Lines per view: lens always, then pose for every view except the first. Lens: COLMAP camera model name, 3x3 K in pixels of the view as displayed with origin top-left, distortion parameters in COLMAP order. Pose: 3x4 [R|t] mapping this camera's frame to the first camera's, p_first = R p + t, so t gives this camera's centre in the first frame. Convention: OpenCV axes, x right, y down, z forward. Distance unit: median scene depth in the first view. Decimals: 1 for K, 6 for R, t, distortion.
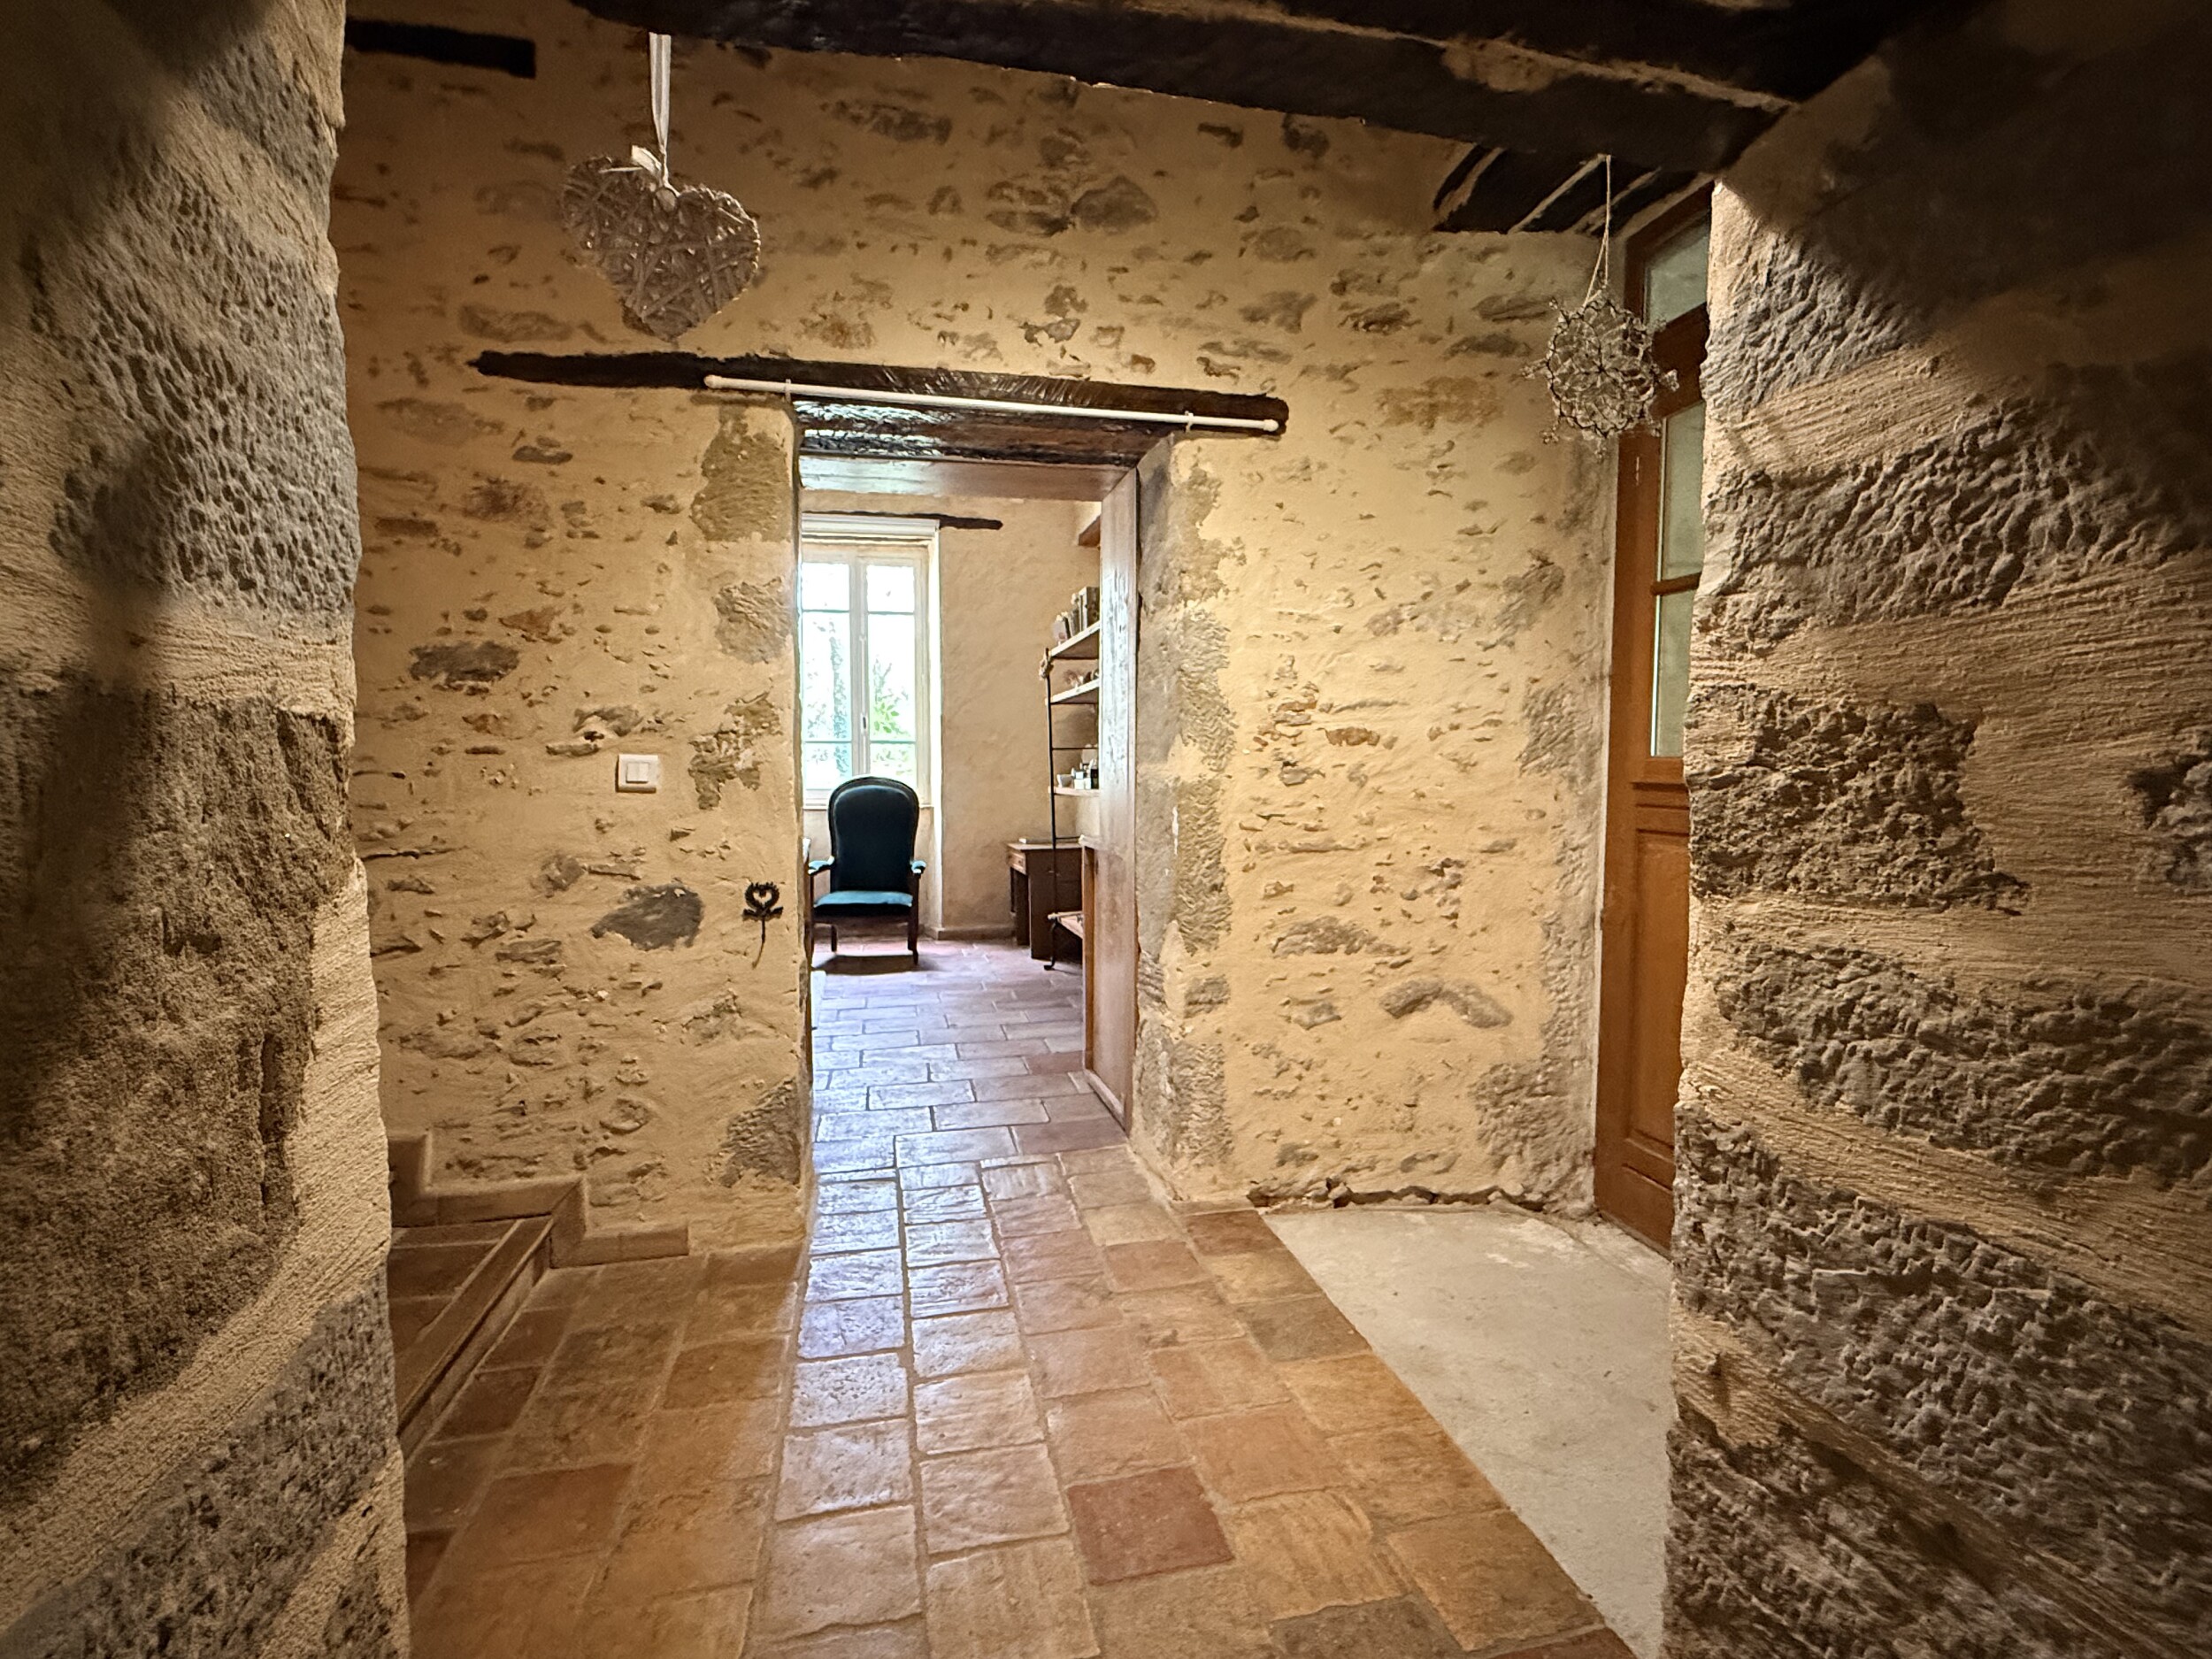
lens RADIAL K [[1051.3, 0, 1106.9], [0, 1051.3, 838.4], [0, 0, 1]] dist [0.001469, 0.000204]
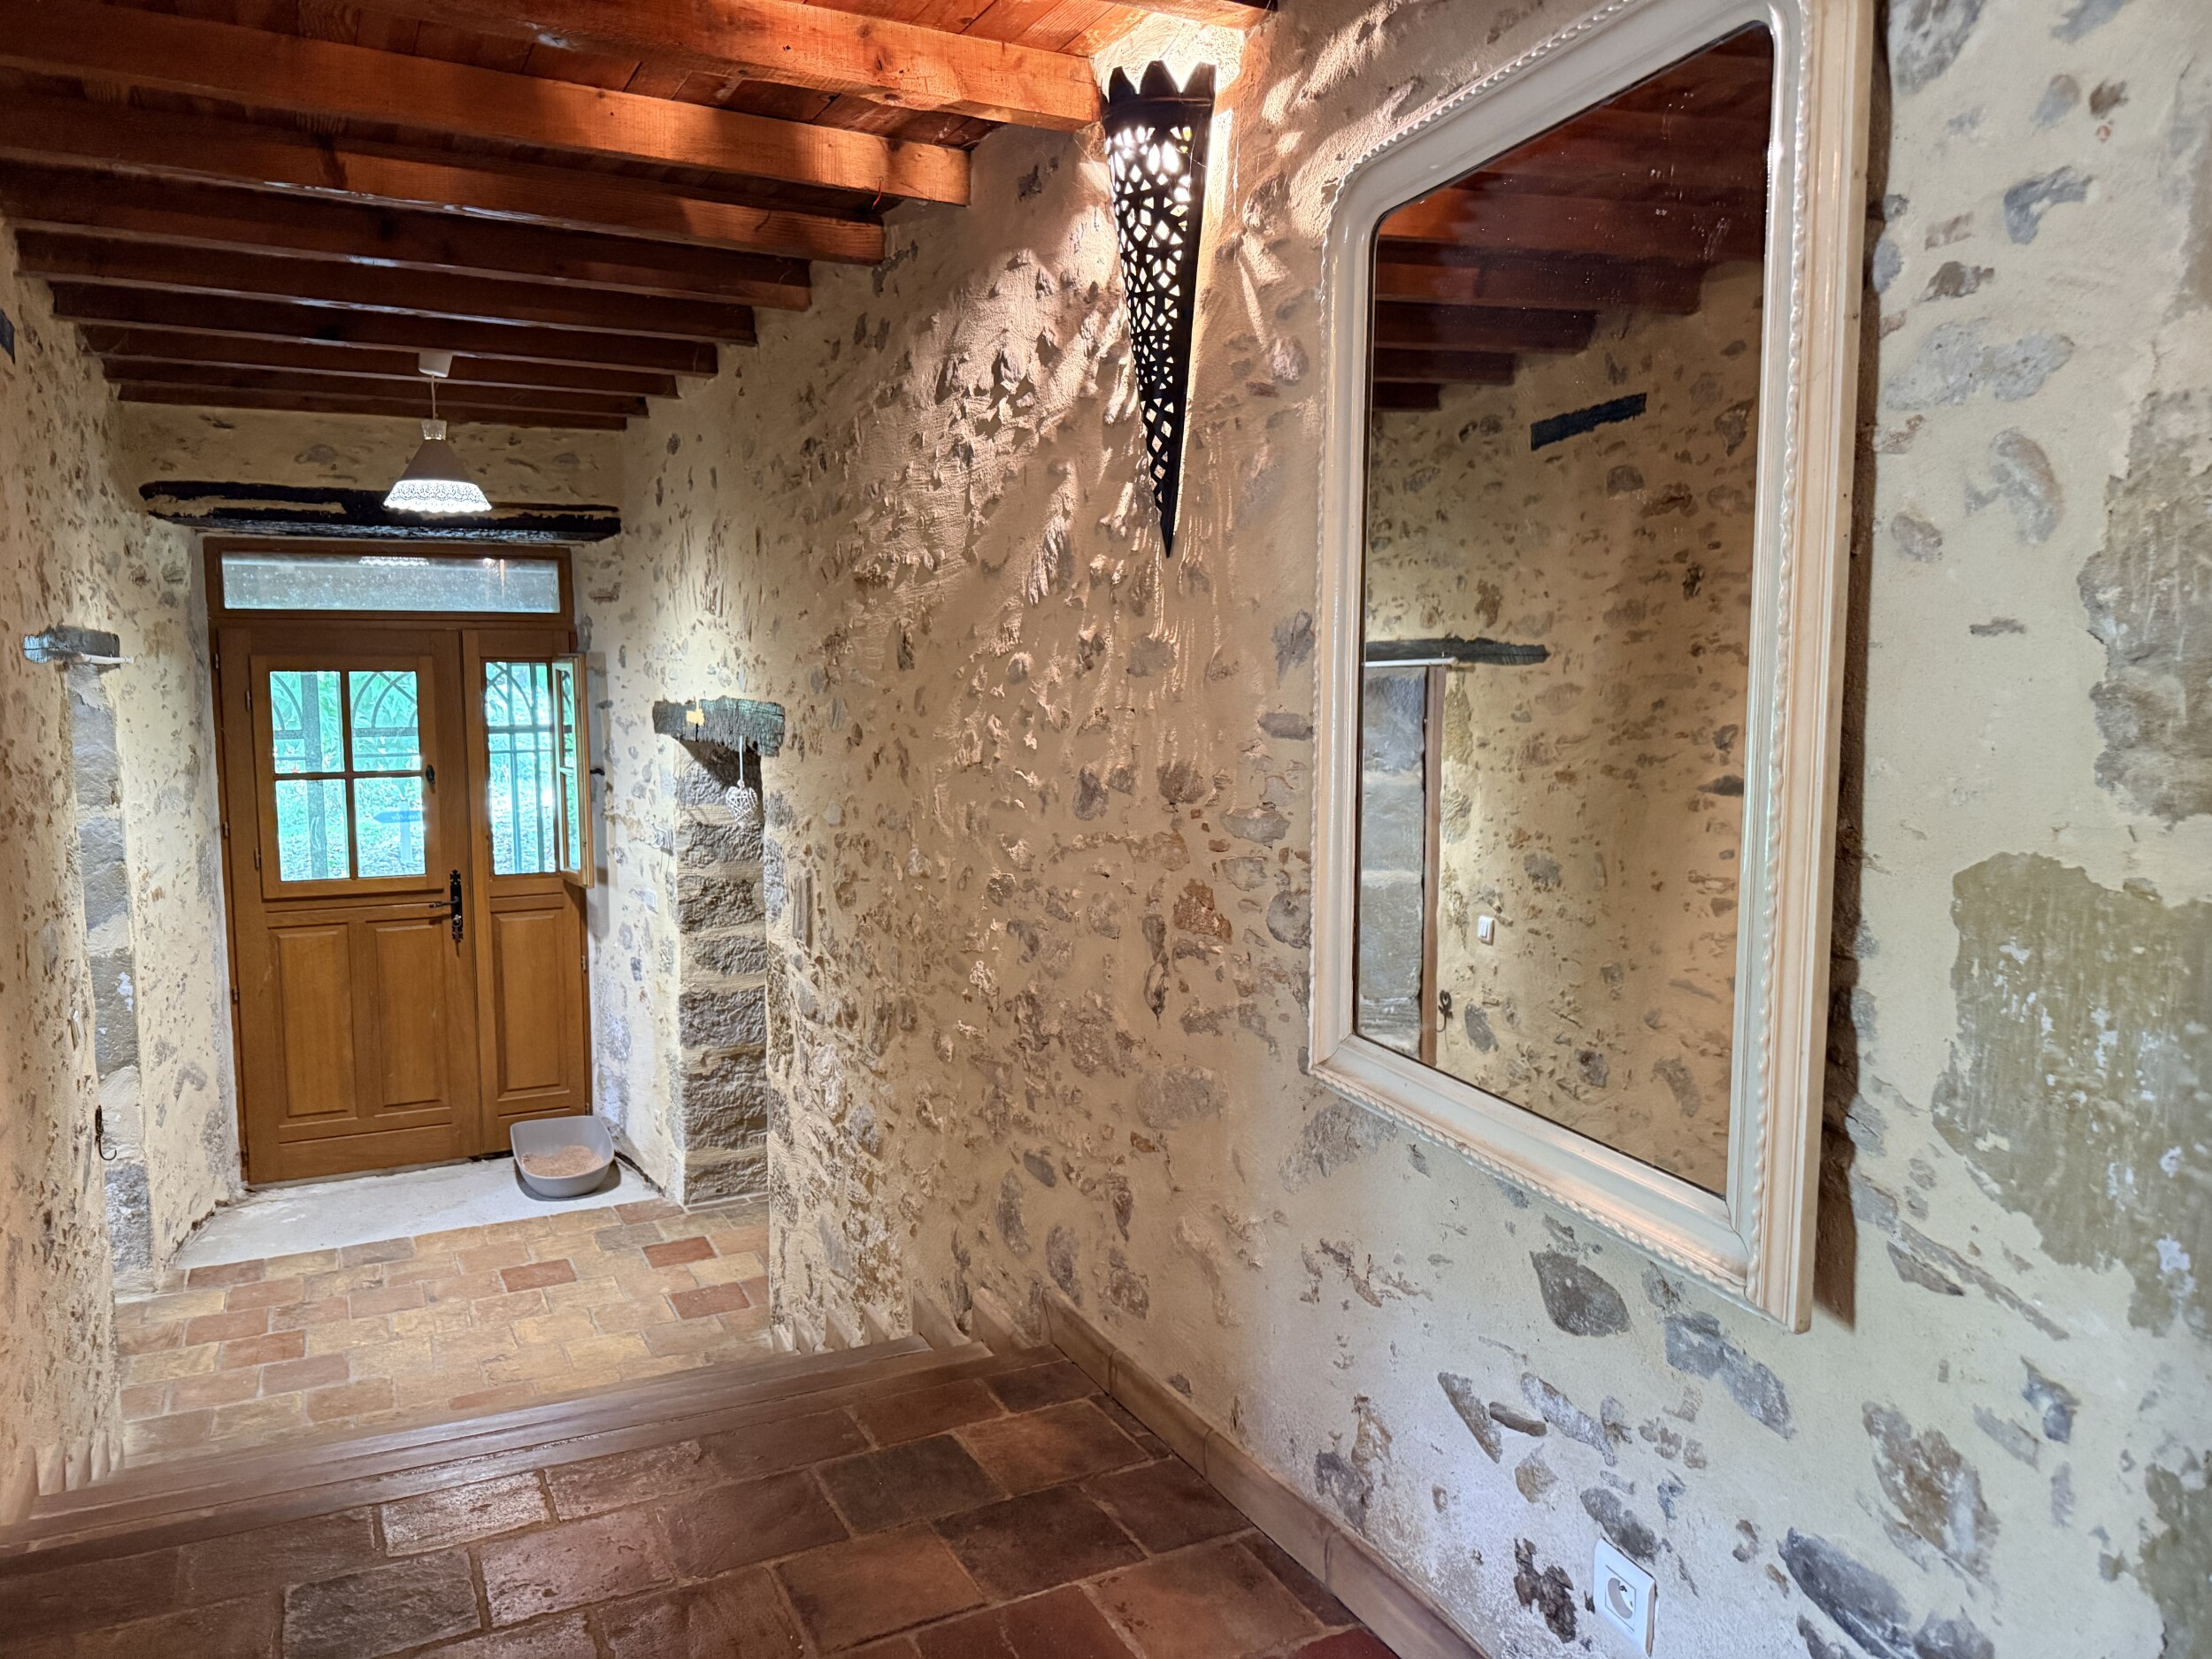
lens RADIAL K [[1527.6, 0, 1103.9], [0, 1527.6, 828.9], [0, 0, 1]] dist [0.094447, -0.000609]
pose [[-0.246944, -0.107003, 0.963104, -5.214893], [0.064957, 0.989821, 0.126627, -0.942555], [-0.966850, 0.093830, -0.237479, 0.900414]]
